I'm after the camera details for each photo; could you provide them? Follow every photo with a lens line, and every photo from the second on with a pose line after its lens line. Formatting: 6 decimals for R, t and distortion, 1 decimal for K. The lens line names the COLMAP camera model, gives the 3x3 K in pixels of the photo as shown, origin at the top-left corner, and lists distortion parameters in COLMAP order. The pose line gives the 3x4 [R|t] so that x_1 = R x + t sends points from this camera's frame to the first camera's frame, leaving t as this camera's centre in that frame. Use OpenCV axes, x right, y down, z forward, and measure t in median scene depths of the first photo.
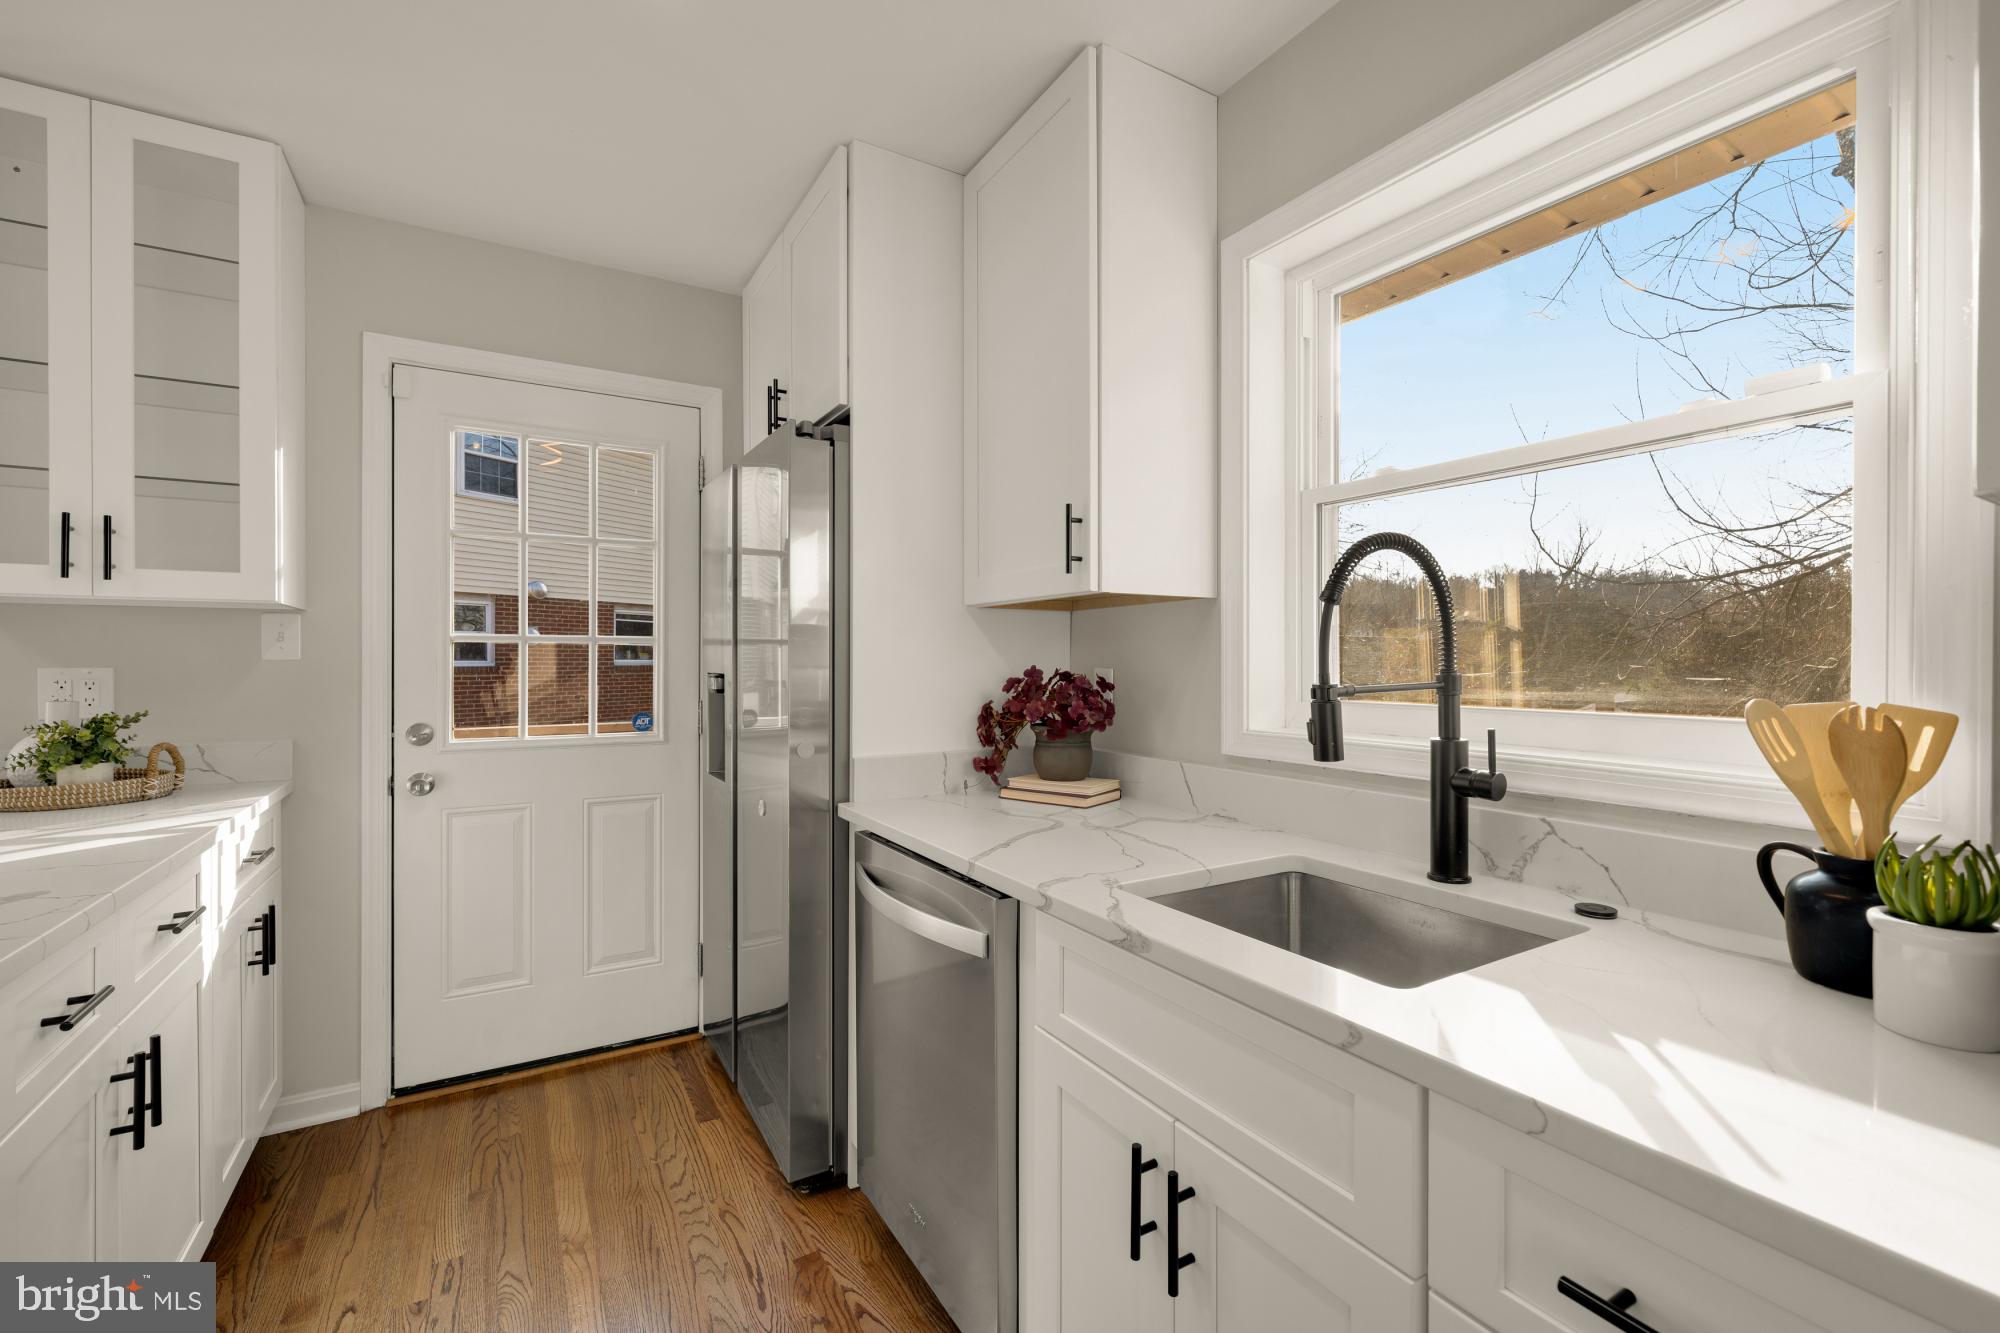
lens RADIAL K [[838.0, 0, 1006.8], [0, 838.0, 663.4], [0, 0, 1]] dist [0.000289, -0.000744]
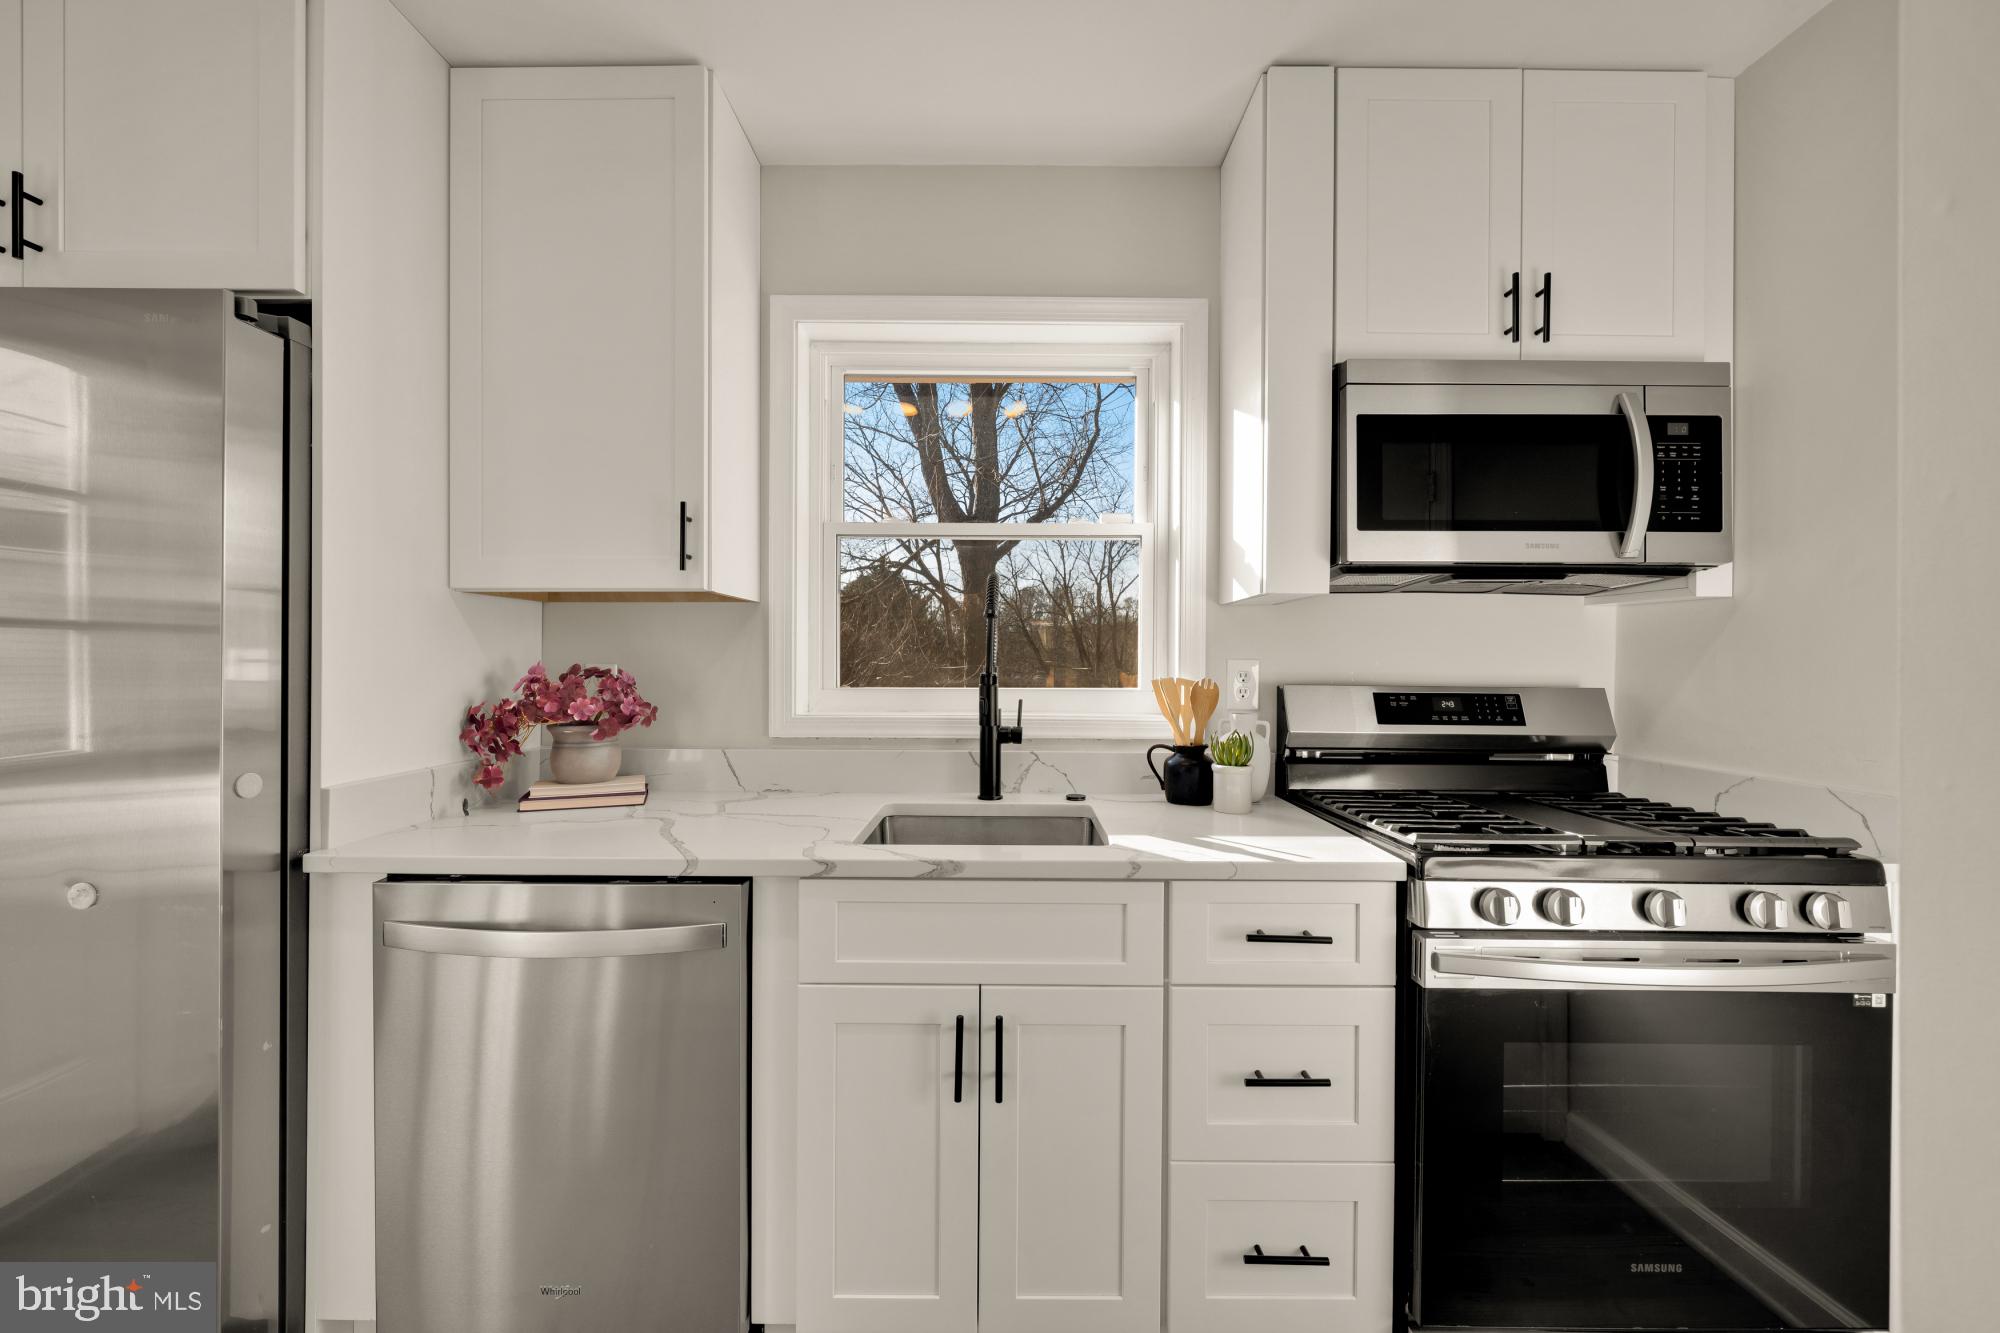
lens RADIAL K [[781.6, 0, 1003.9], [0, 781.6, 666.8], [0, 0, 1]] dist [-0.000977, -0.000758]
pose [[0.513104, -0.003411, 0.858320, -0.459351], [-0.002803, 0.999980, 0.005650, 0.002868], [-0.858322, -0.005305, 0.513084, 0.149904]]
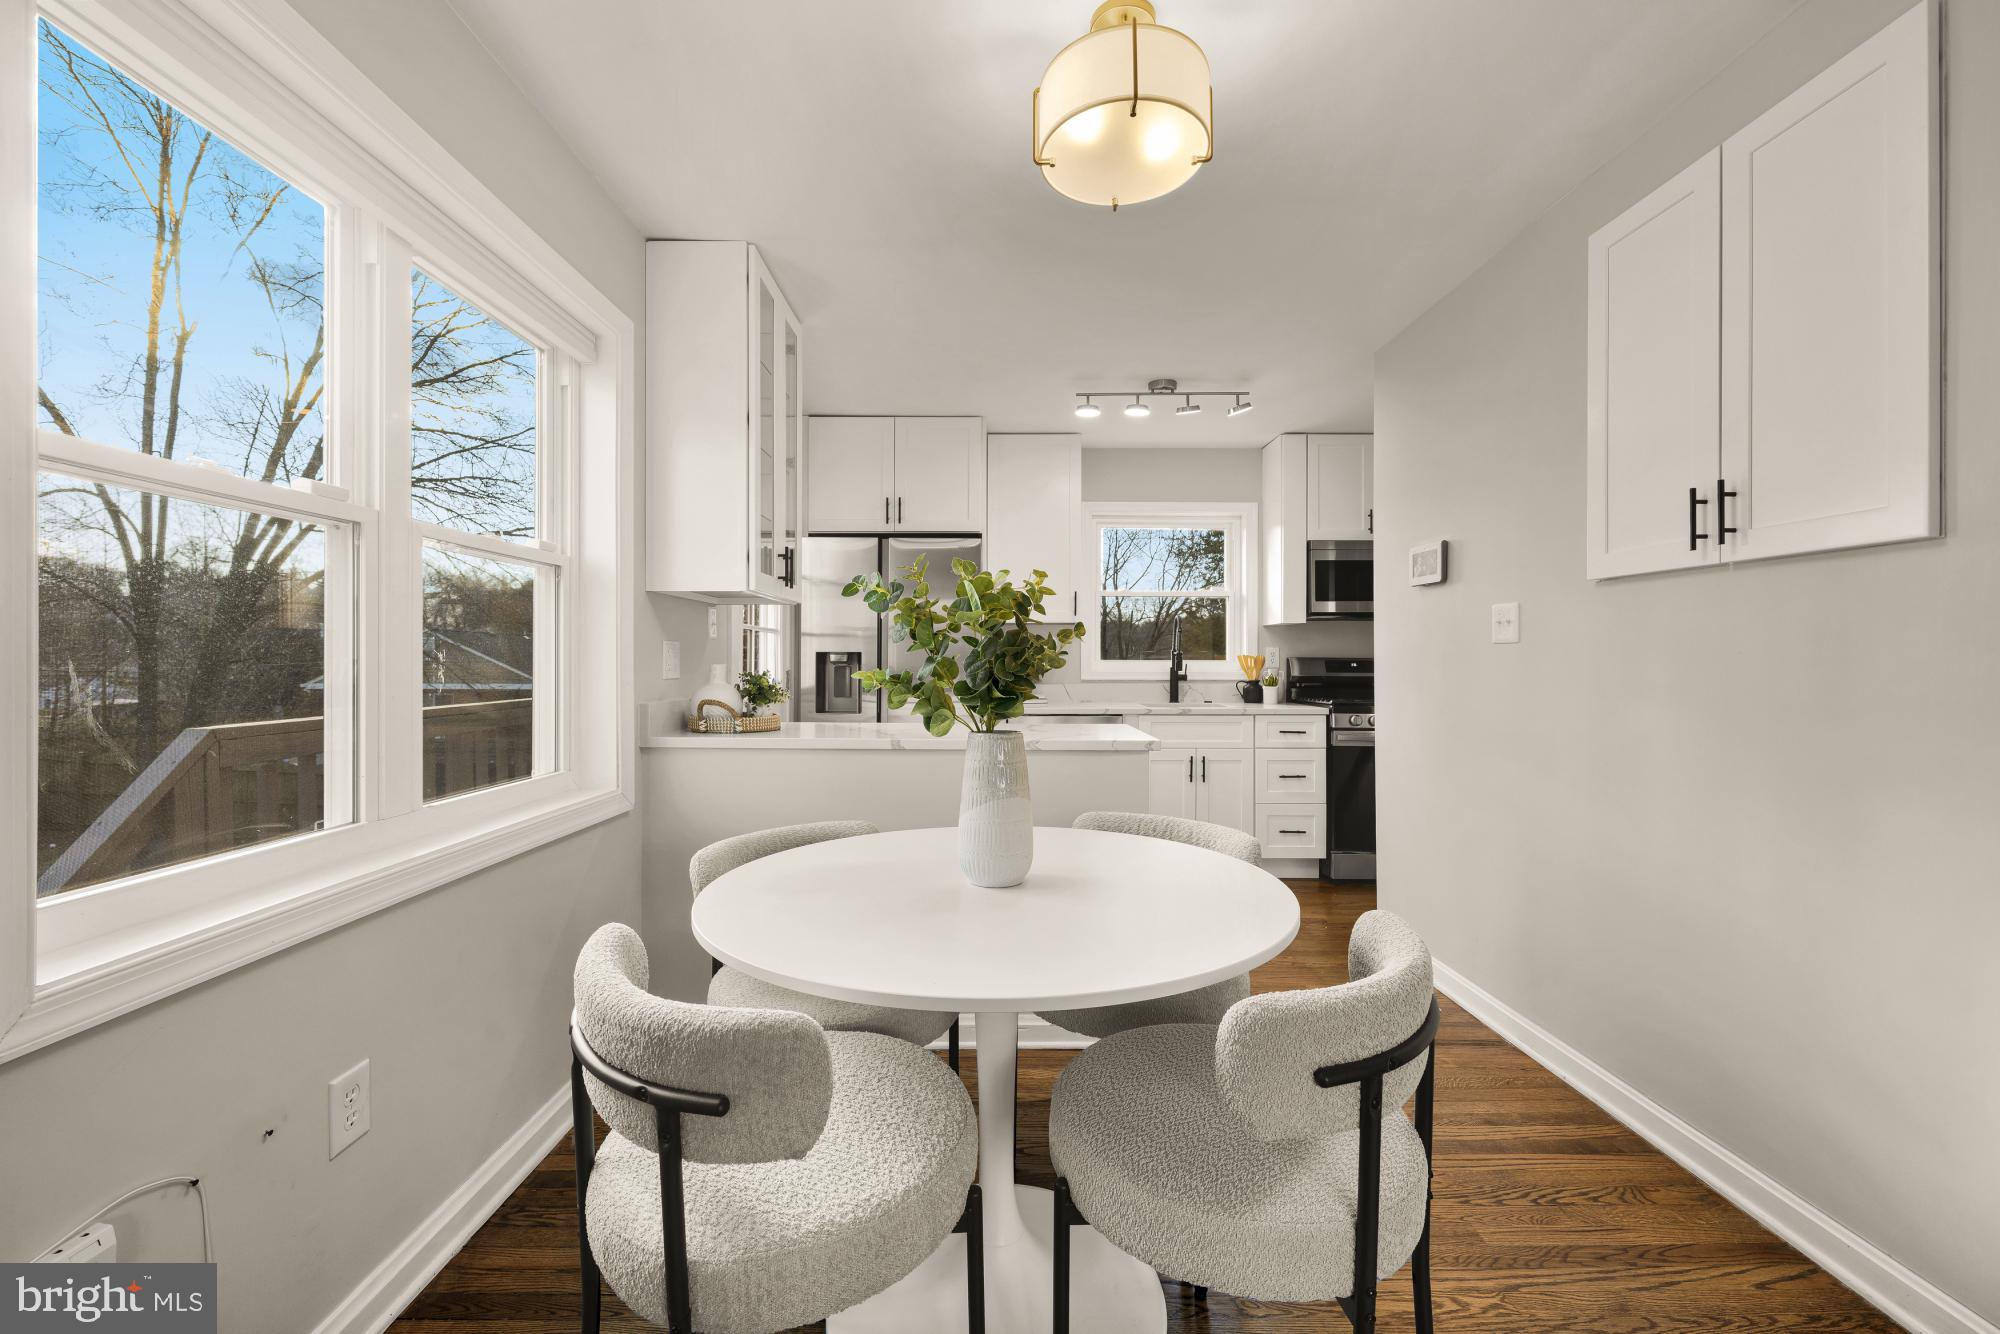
lens RADIAL K [[781.6, 0, 1008.6], [0, 781.6, 656.8], [0, 0, 1]] dist [-0.000977, -0.000758]
pose [[0.509446, 0.004121, 0.860493, -1.984564], [0.002164, 0.999979, -0.006070, 0.040479], [-0.860500, 0.004954, 0.509426, -0.136728]]
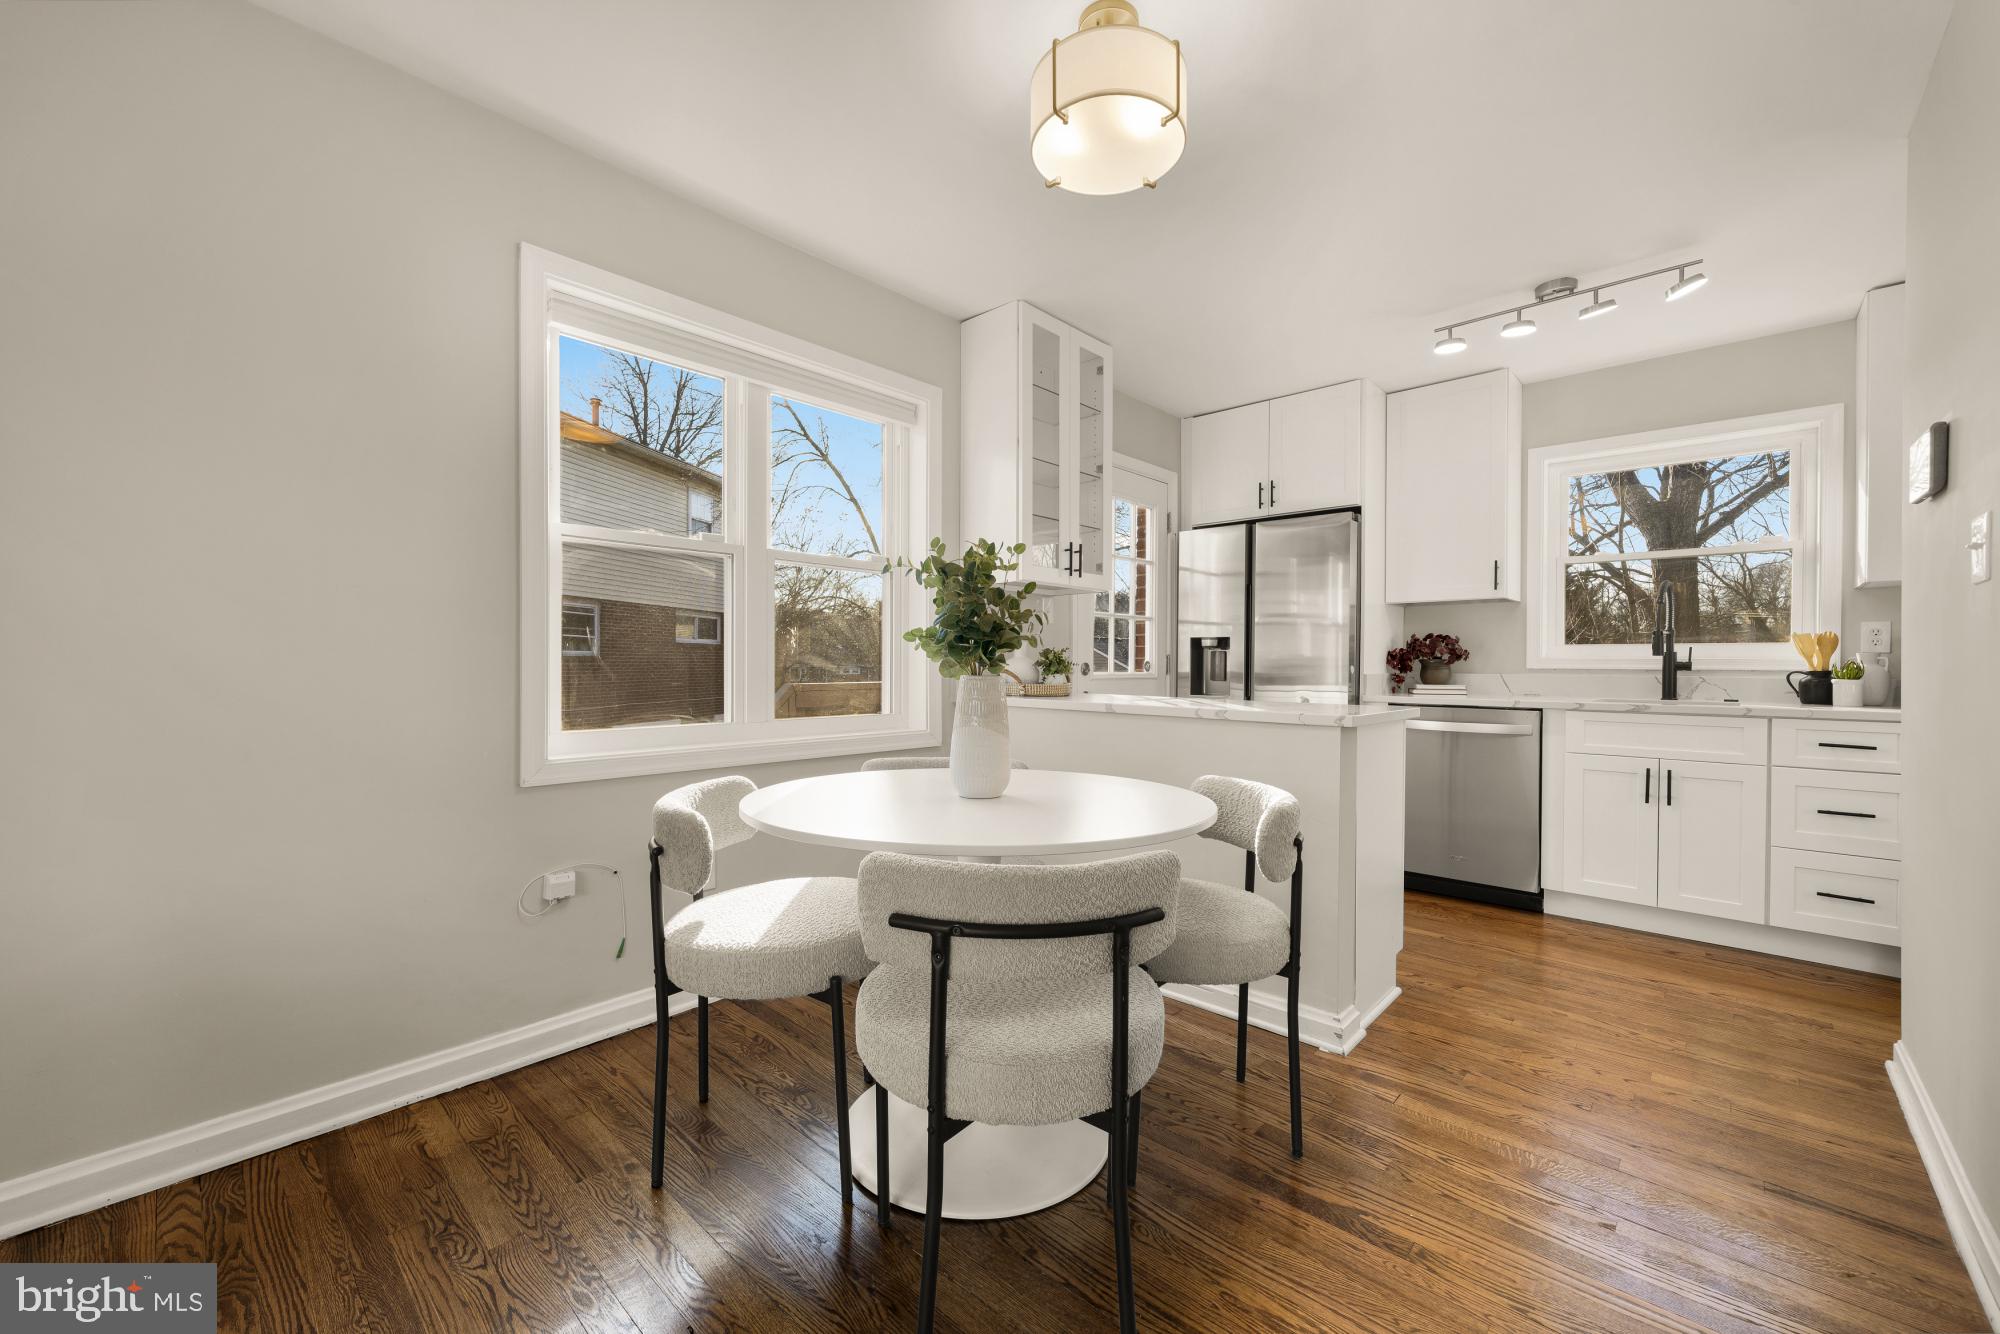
lens RADIAL K [[781.6, 0, 1003.3], [0, 781.6, 667.6], [0, 0, 1]] dist [-0.000977, -0.000758]
pose [[0.959342, 0.001868, 0.282242, -1.602540], [-0.003305, 0.999984, 0.004615, 0.091072], [-0.282228, -0.005360, 0.959332, -0.621929]]
